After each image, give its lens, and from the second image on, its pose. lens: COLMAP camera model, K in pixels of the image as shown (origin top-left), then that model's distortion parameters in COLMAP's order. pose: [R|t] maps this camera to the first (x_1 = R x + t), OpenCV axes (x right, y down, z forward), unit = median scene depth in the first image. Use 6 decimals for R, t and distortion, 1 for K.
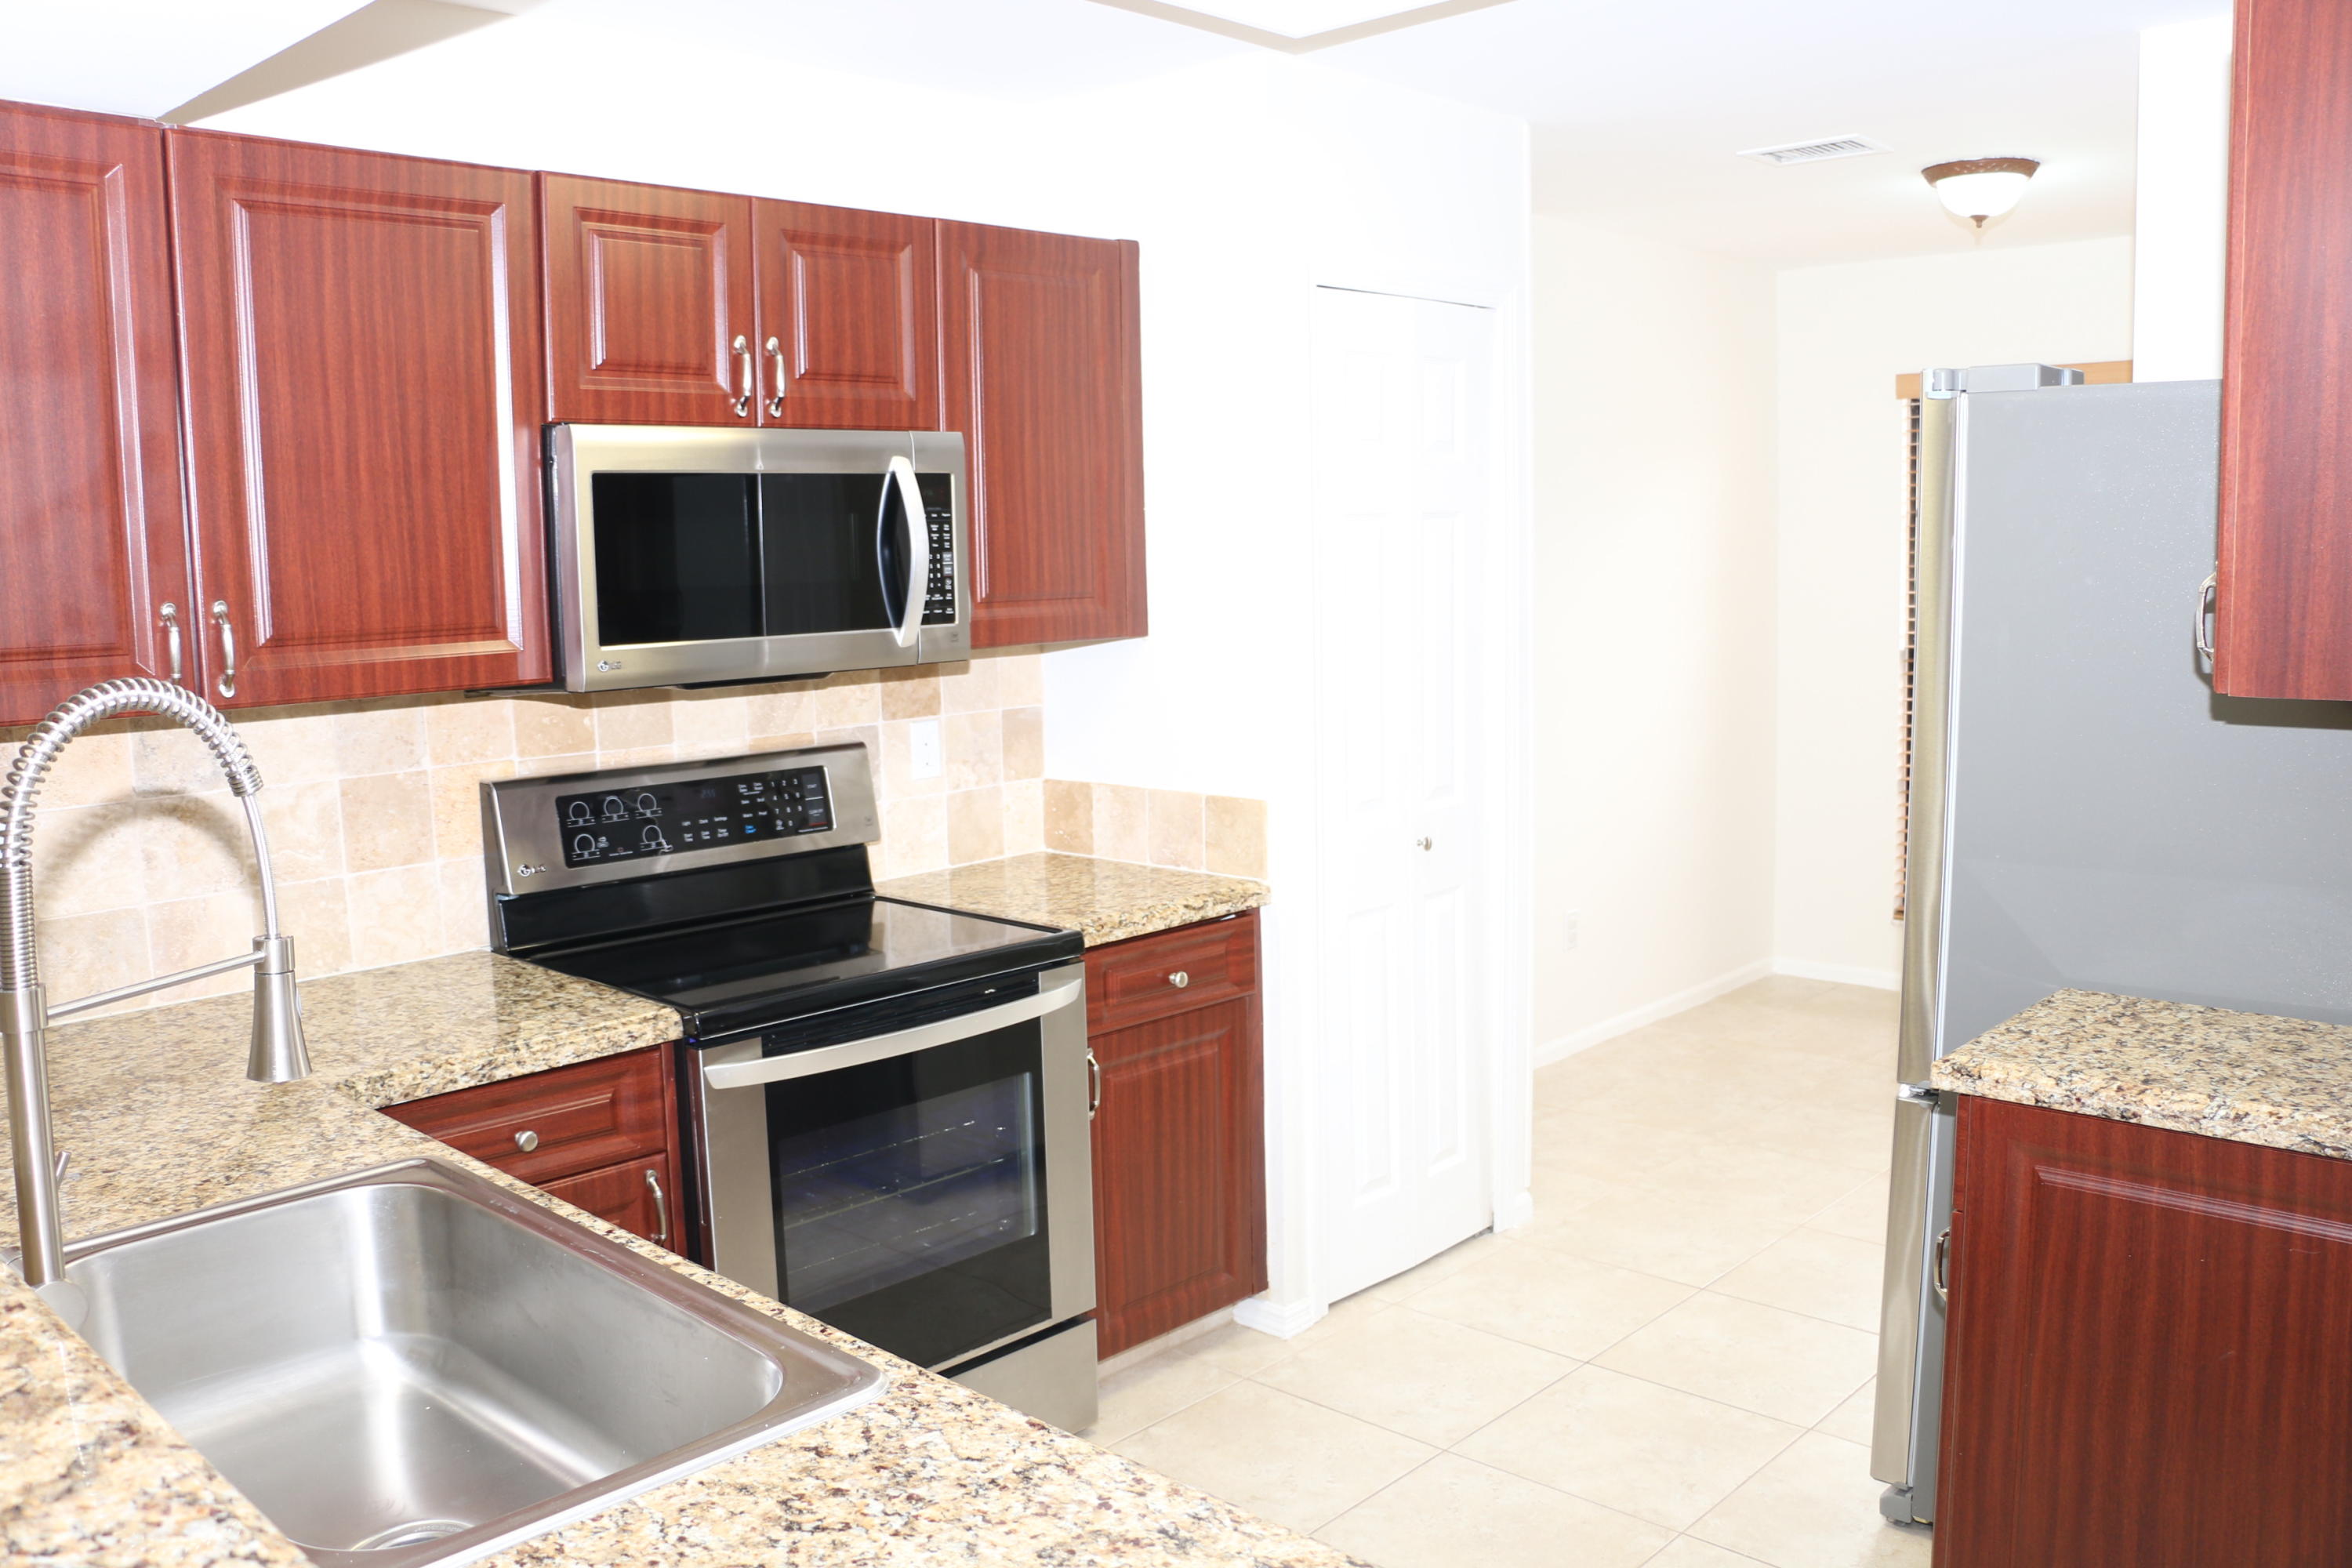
lens RADIAL K [[1906.3, 0, 1166.4], [0, 1906.3, 782.6], [0, 0, 1]] dist [-0.187436, 0.155910]
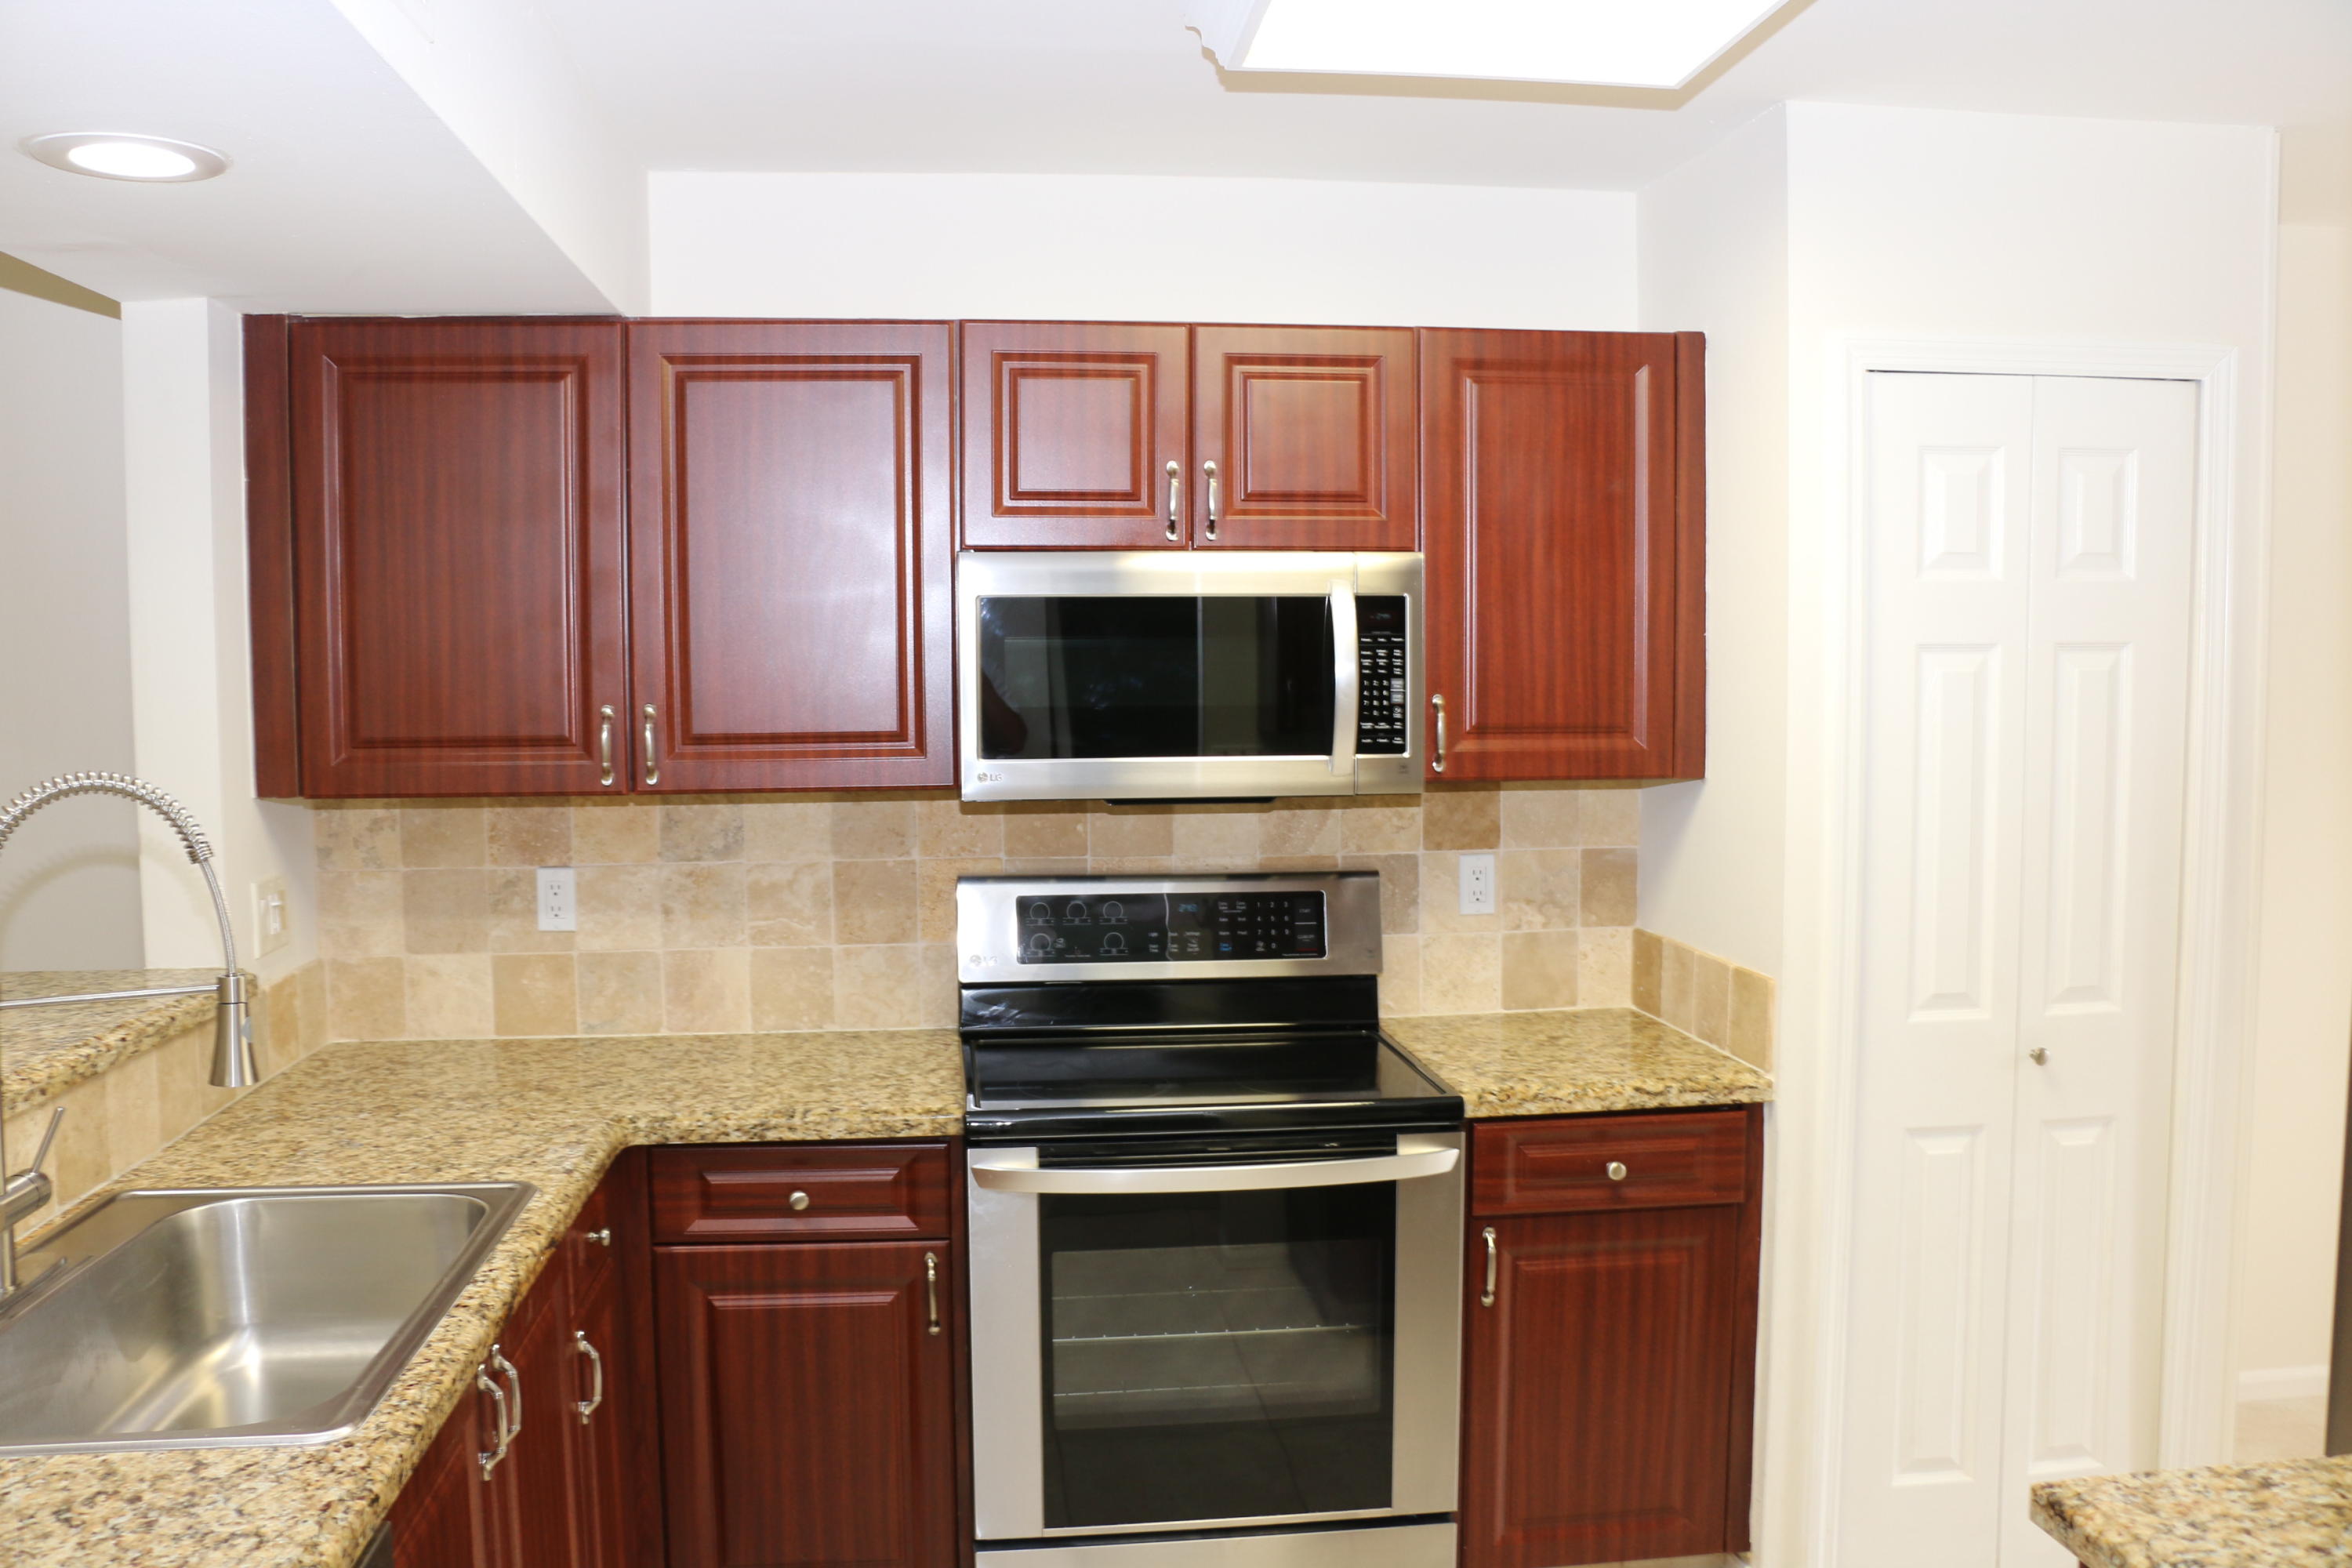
lens RADIAL K [[1908.2, 0, 1162.2], [0, 1908.2, 795.8], [0, 0, 1]] dist [-0.189540, 0.162007]
pose [[0.770618, 0.062010, -0.634273, 0.430967], [-0.089935, 0.995876, -0.011906, -0.044542], [0.630919, 0.066218, 0.773017, 0.209700]]
